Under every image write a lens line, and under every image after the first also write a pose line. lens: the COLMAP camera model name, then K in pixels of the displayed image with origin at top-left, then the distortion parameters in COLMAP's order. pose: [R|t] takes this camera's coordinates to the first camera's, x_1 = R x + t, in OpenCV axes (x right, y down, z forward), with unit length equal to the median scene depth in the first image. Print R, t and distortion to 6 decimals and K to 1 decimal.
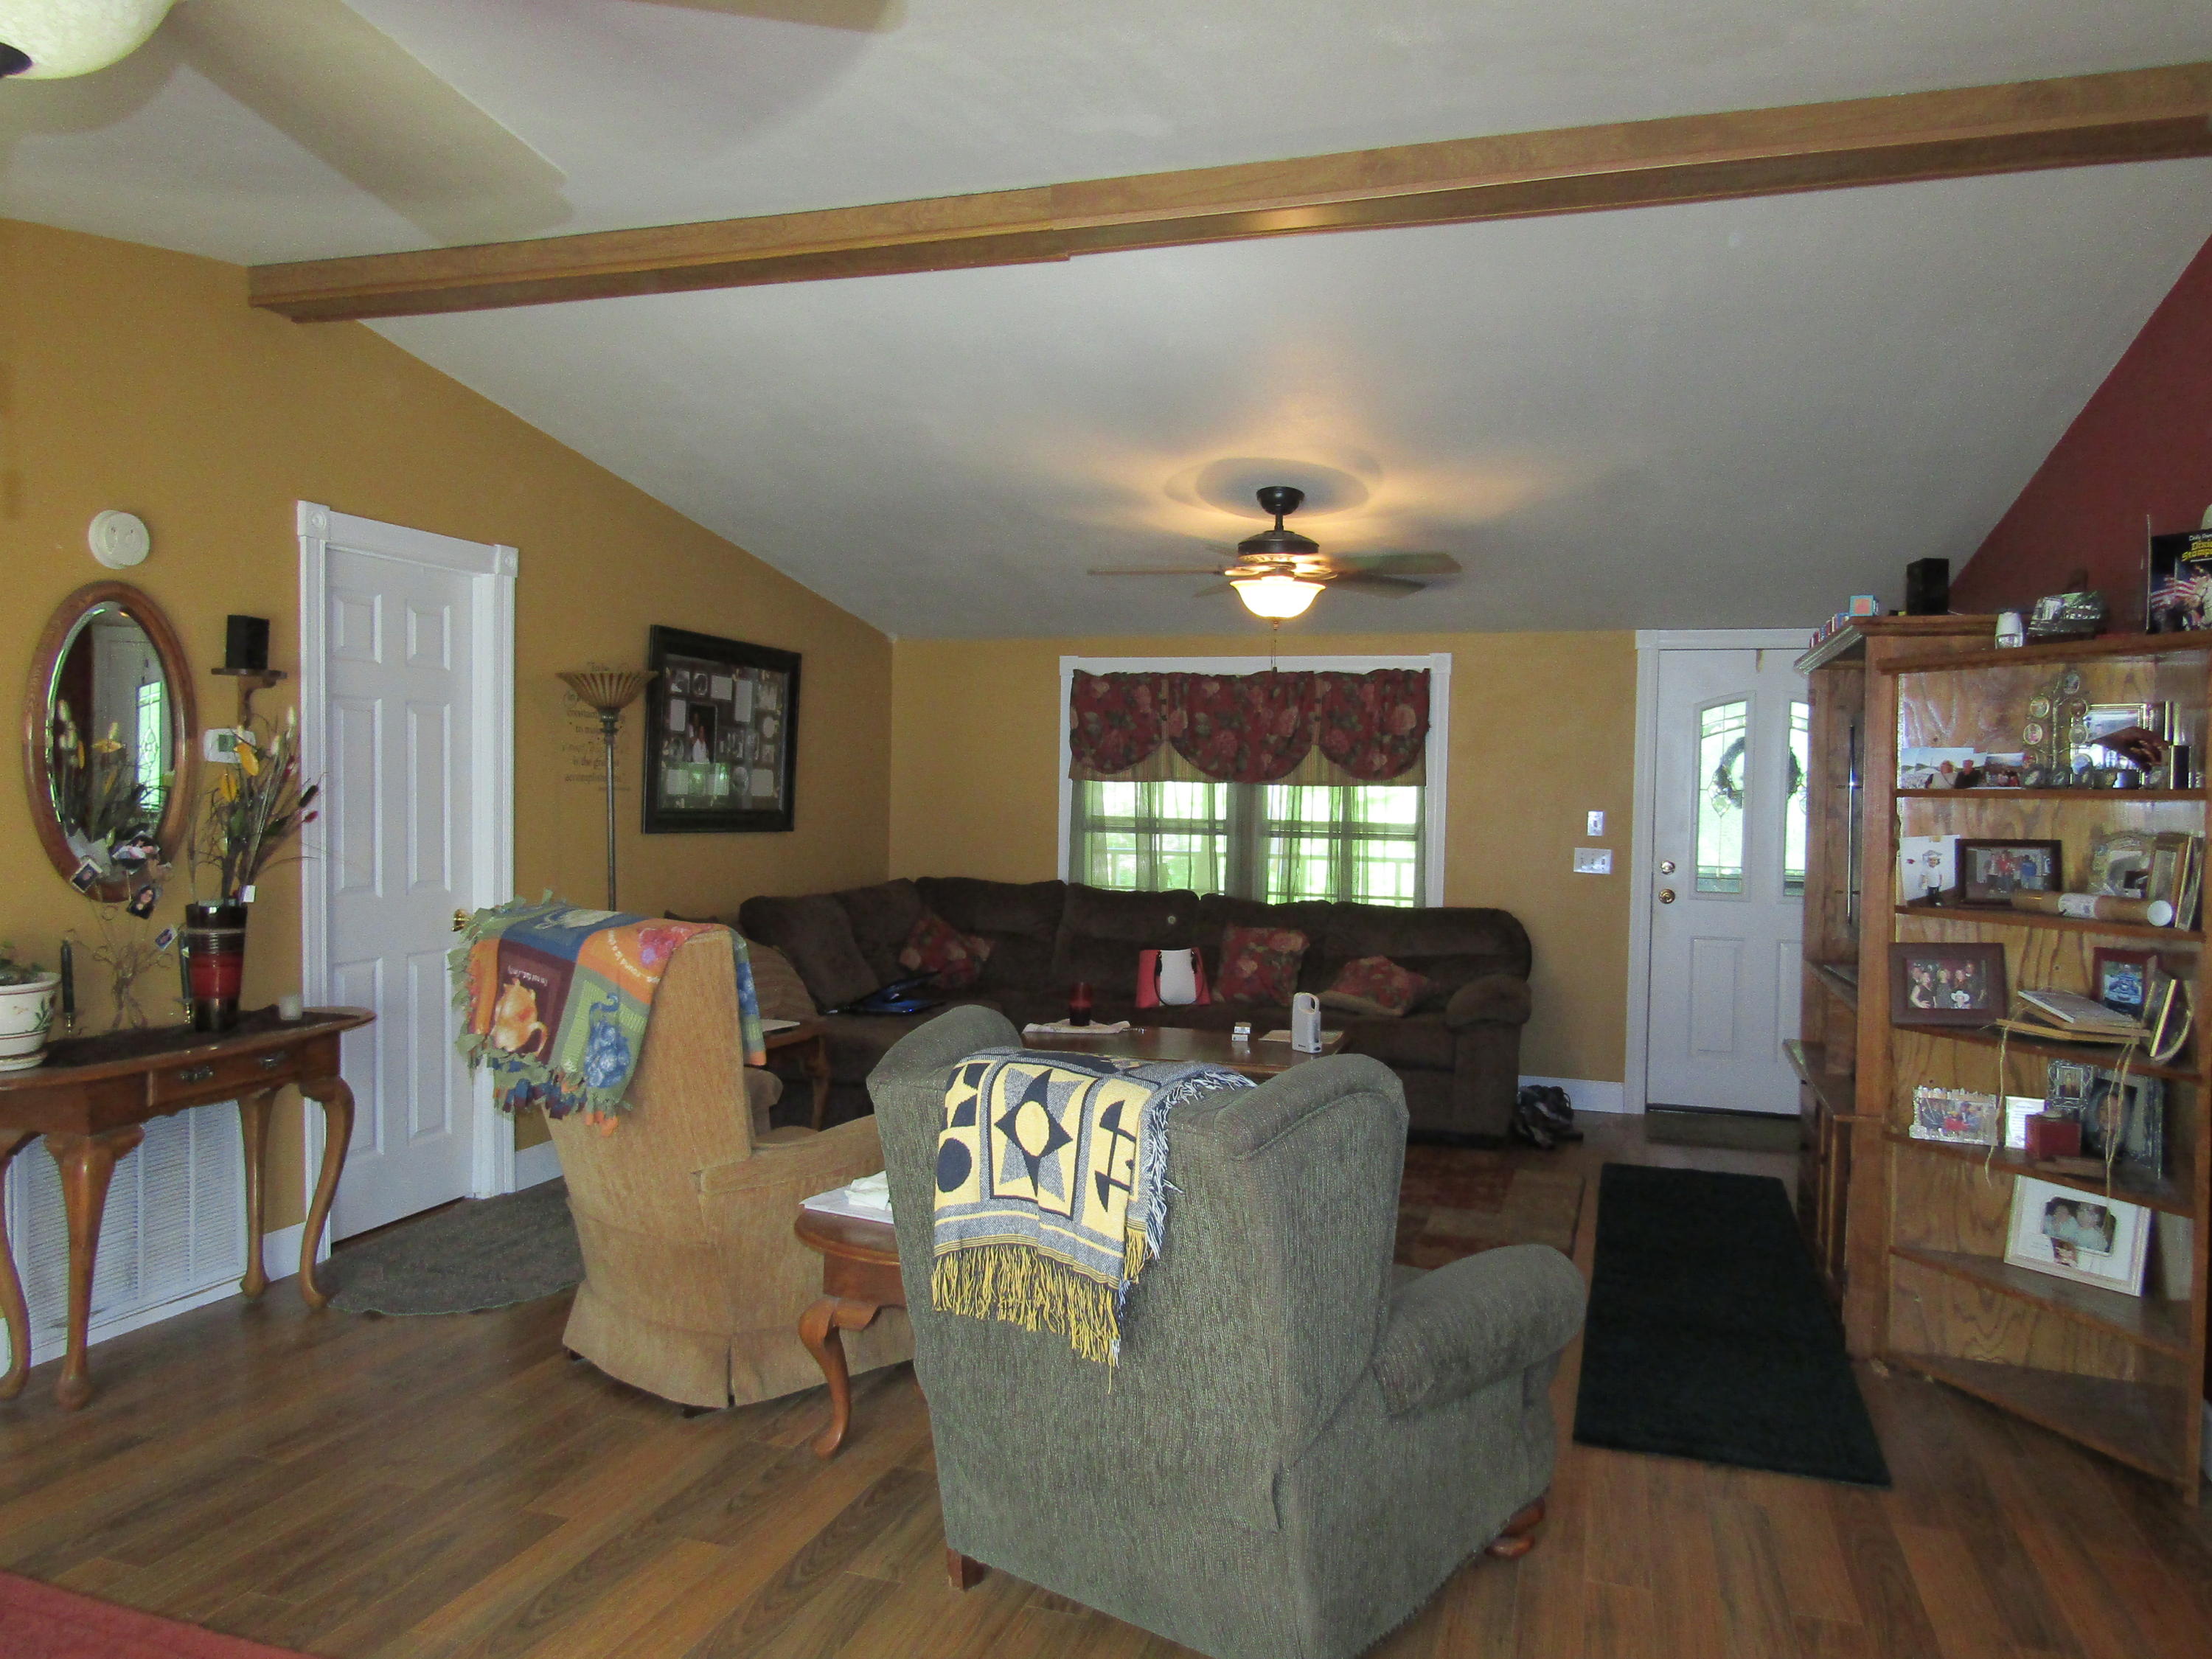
lens RADIAL K [[1579.1, 0, 1107.0], [0, 1579.1, 823.0], [0, 0, 1]] dist [-0.011760, 0.006509]
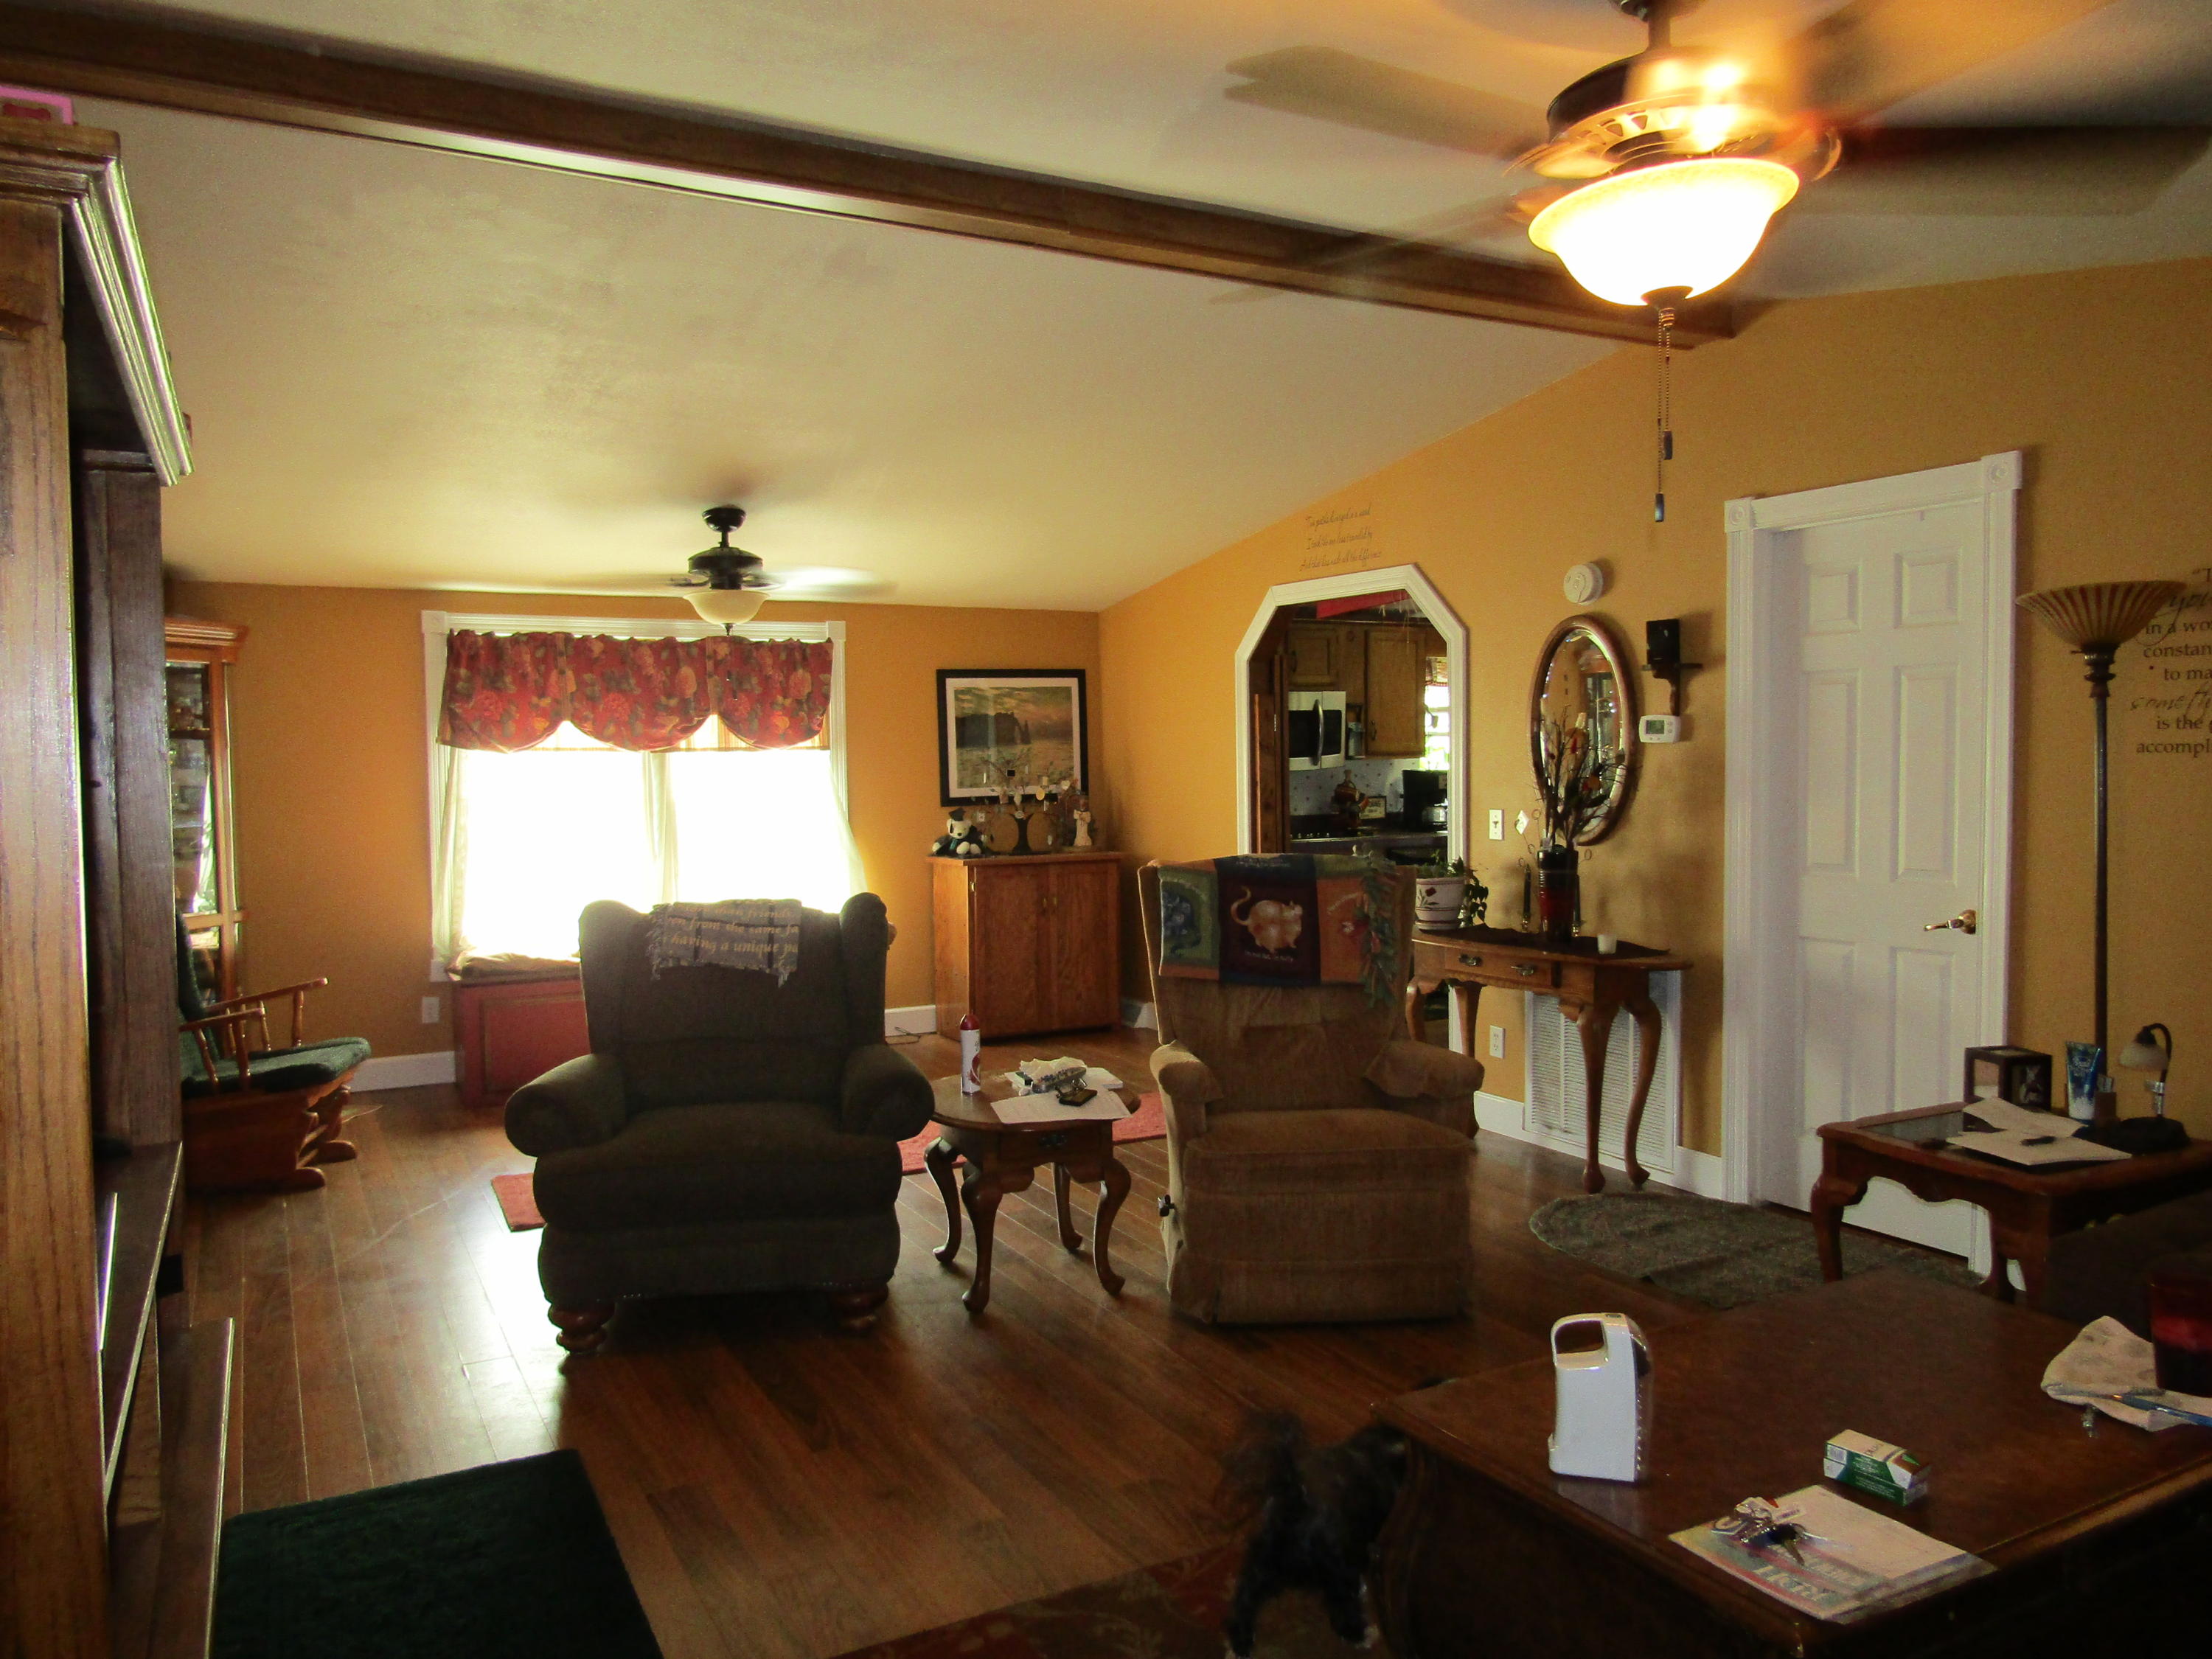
lens RADIAL K [[1579.1, 0, 1104.8], [0, 1579.1, 831.9], [0, 0, 1]] dist [-0.011760, 0.006509]
pose [[-0.675305, 0.023287, -0.737171, 0.578452], [-0.020508, 0.998522, 0.050329, -0.021801], [0.737254, 0.049106, -0.673829, 1.411093]]
